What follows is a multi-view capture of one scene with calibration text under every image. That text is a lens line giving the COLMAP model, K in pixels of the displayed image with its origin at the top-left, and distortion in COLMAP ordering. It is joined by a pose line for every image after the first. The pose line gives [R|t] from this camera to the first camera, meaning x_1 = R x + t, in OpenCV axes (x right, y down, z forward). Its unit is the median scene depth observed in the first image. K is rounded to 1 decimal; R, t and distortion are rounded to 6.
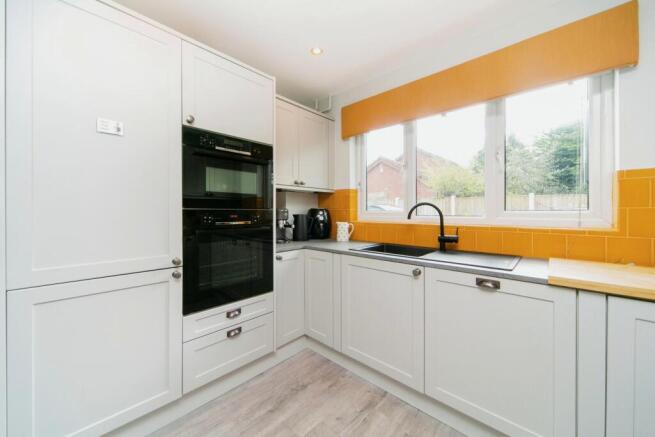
lens RADIAL K [[249.2, 0, 336.2], [0, 249.2, 209.1], [0, 0, 1]] dist [-0.000736, 0.000031]
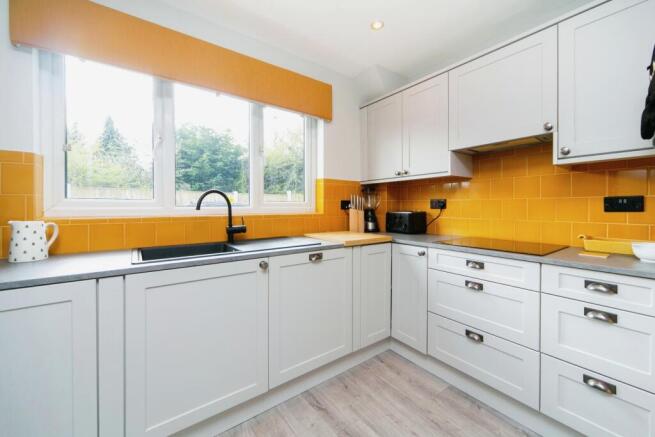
lens RADIAL K [[255.1, 0, 339.2], [0, 255.1, 213.0], [0, 0, 1]] dist [0.000803, -0.000162]
pose [[0.193704, -0.039092, 0.980281, -0.448214], [-0.021839, 0.998786, 0.044145, 0.001764], [-0.980817, -0.029960, 0.192615, 0.405272]]
